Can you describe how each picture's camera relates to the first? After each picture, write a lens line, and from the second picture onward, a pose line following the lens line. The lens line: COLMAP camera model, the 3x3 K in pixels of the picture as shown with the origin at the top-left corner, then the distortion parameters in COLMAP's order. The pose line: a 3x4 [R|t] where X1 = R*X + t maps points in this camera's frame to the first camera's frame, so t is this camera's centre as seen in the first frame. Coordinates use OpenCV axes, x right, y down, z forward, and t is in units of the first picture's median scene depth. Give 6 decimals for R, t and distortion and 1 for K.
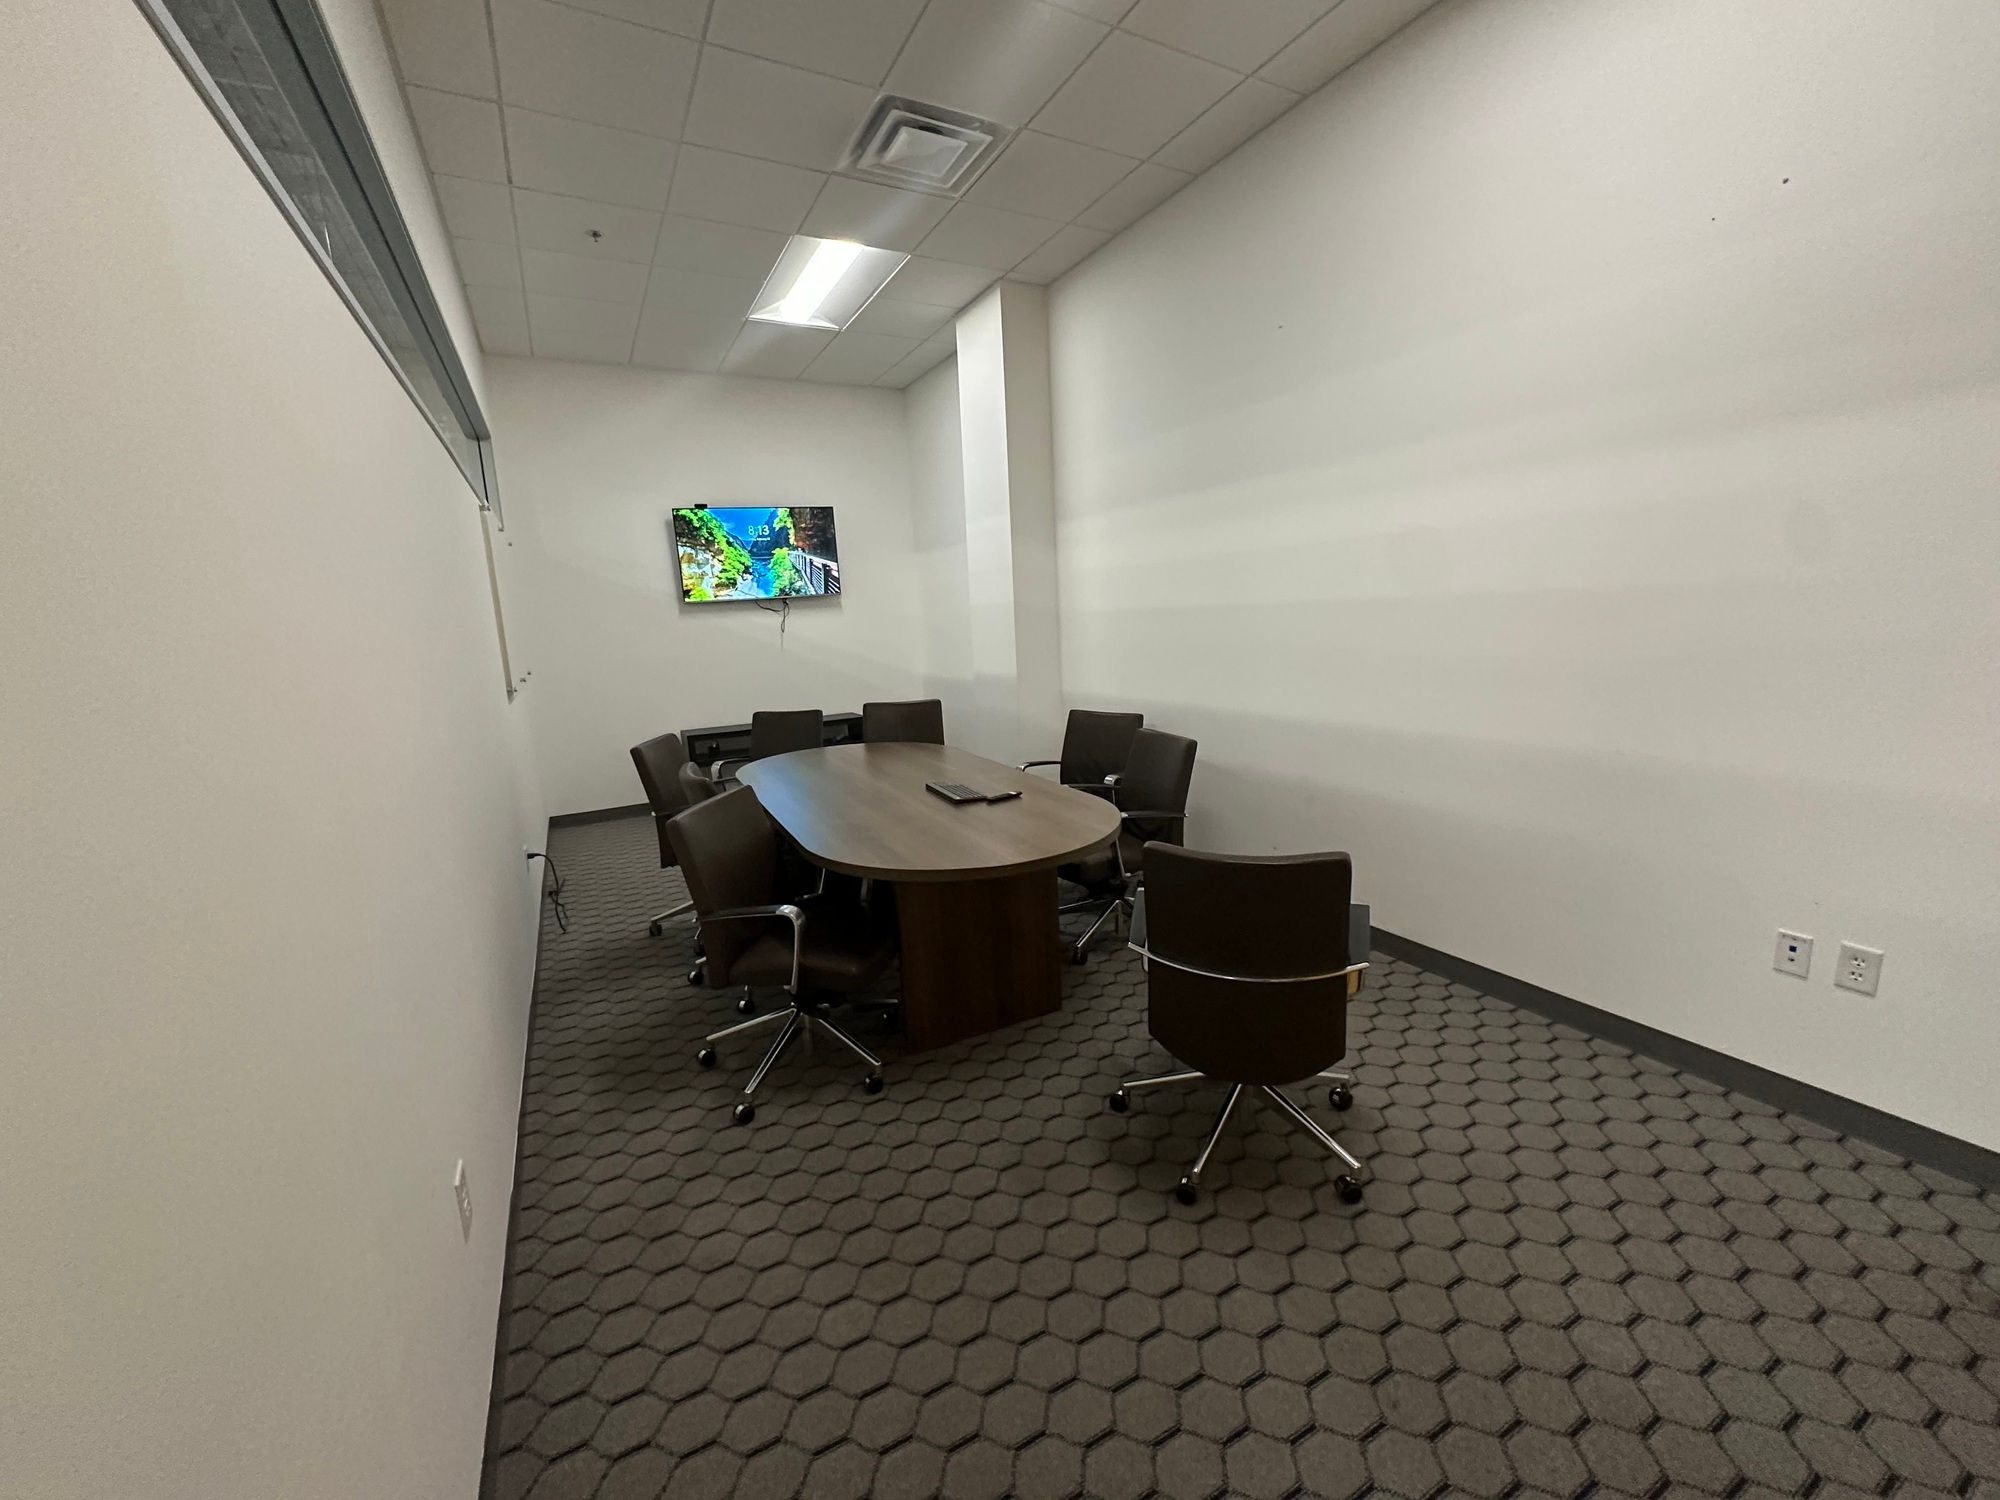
lens RADIAL K [[797.7, 0, 997.3], [0, 797.7, 747.8], [0, 0, 1]] dist [-0.001060, 0.000131]
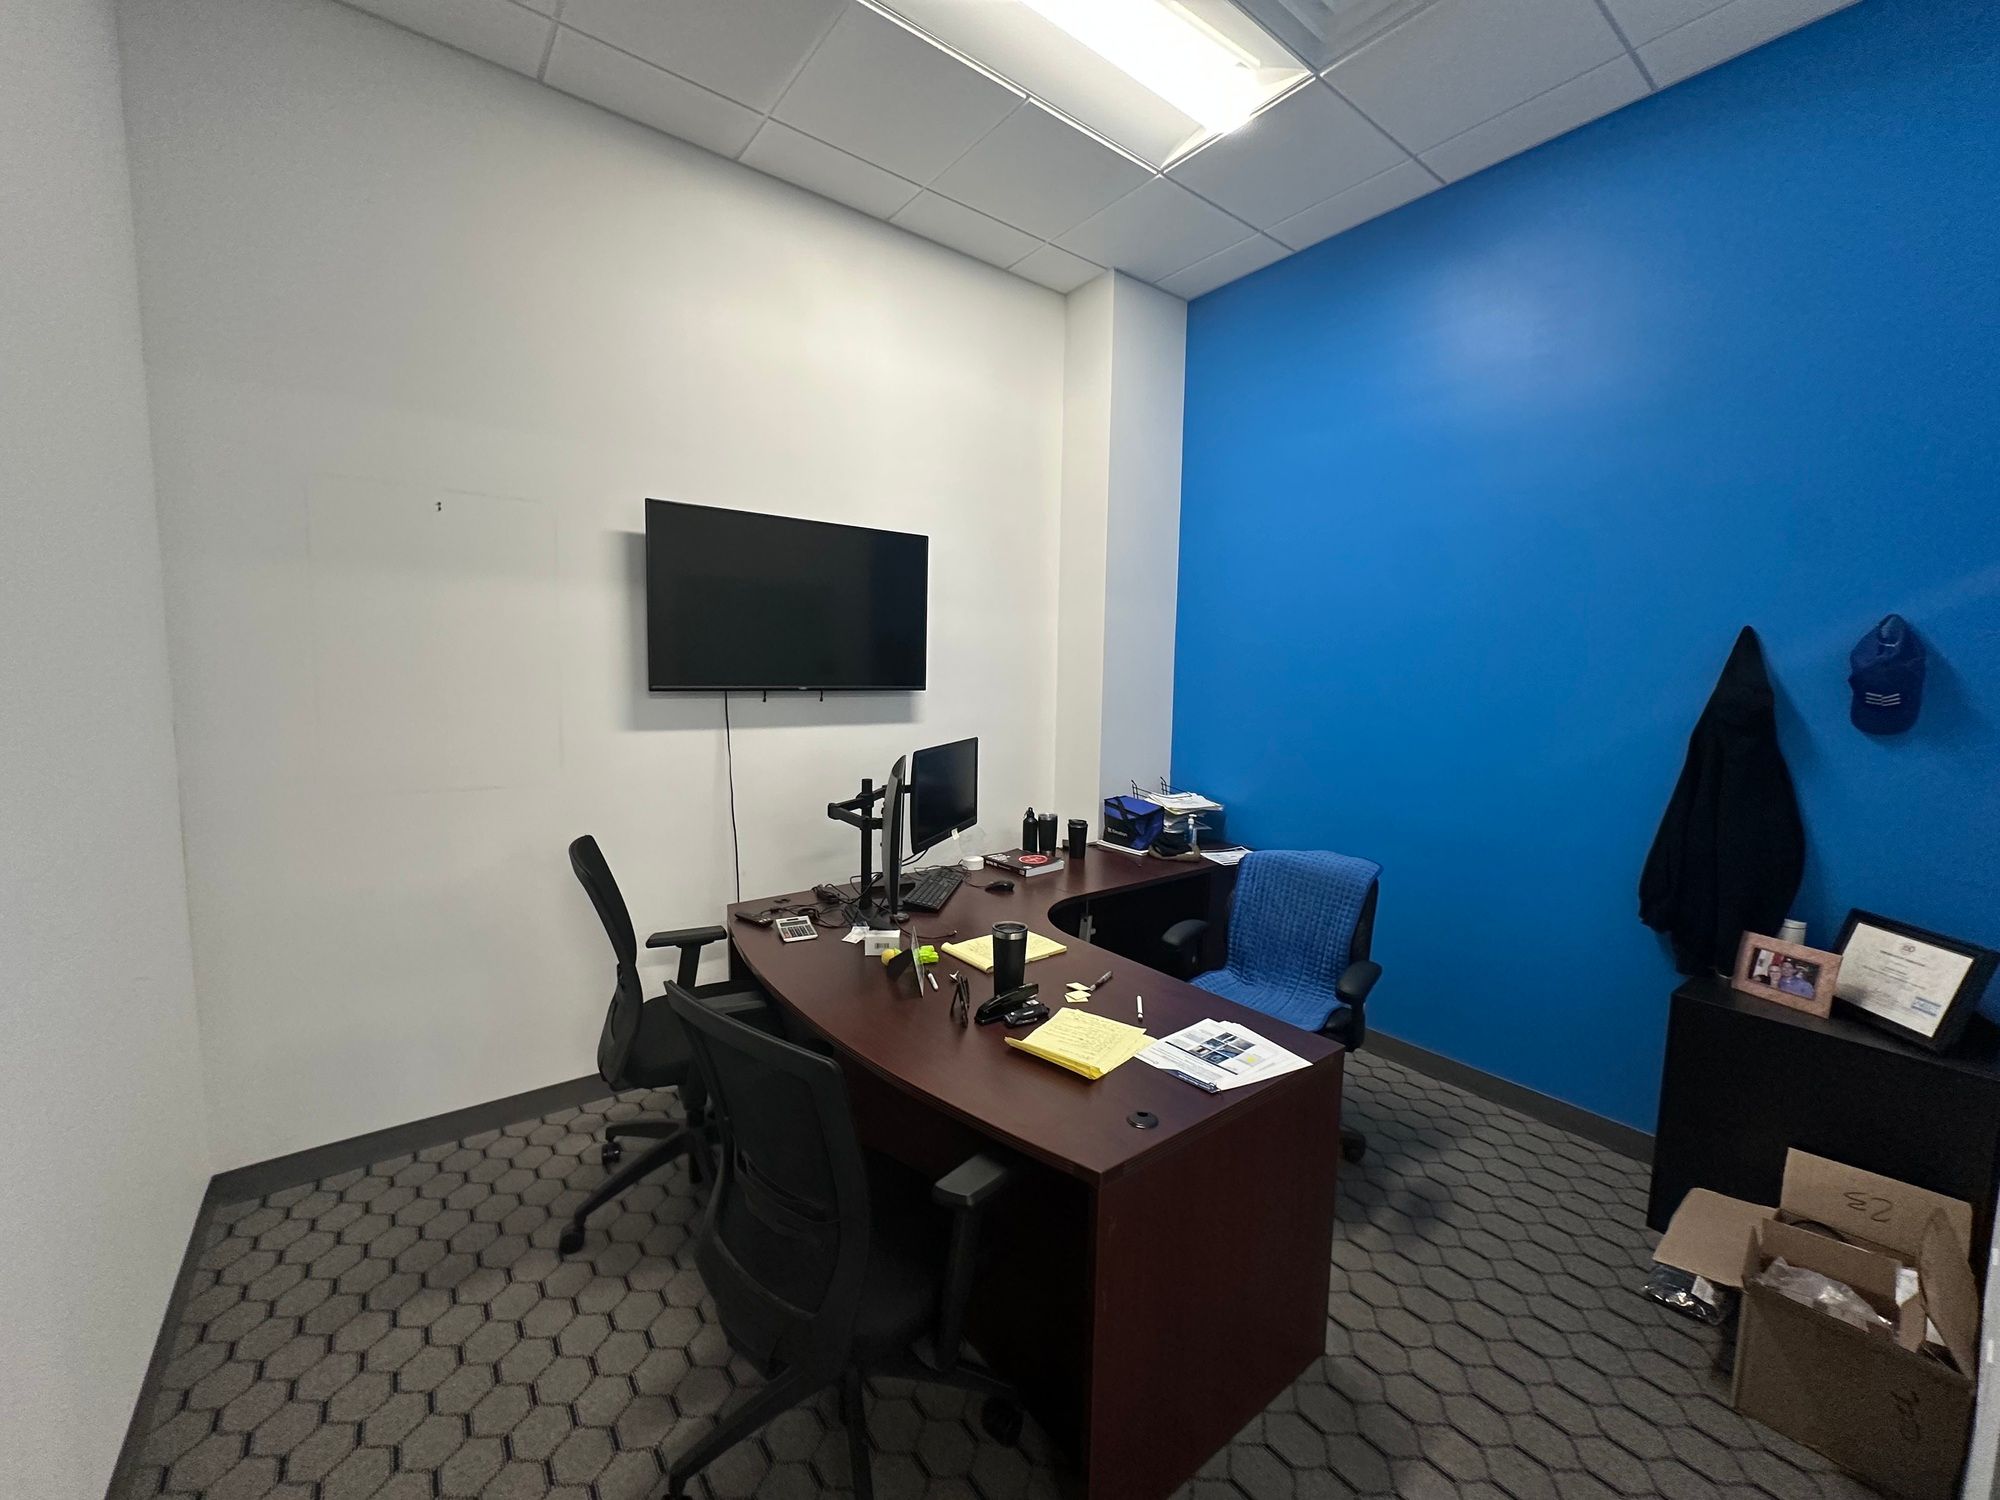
lens RADIAL K [[797.7, 0, 996.8], [0, 797.7, 758.5], [0, 0, 1]] dist [-0.001060, 0.000131]
pose [[-0.162313, -0.066598, 0.984489, -0.200318], [0.157280, 0.983218, 0.092443, -0.063195], [-0.974124, 0.169845, -0.149114, 0.226270]]
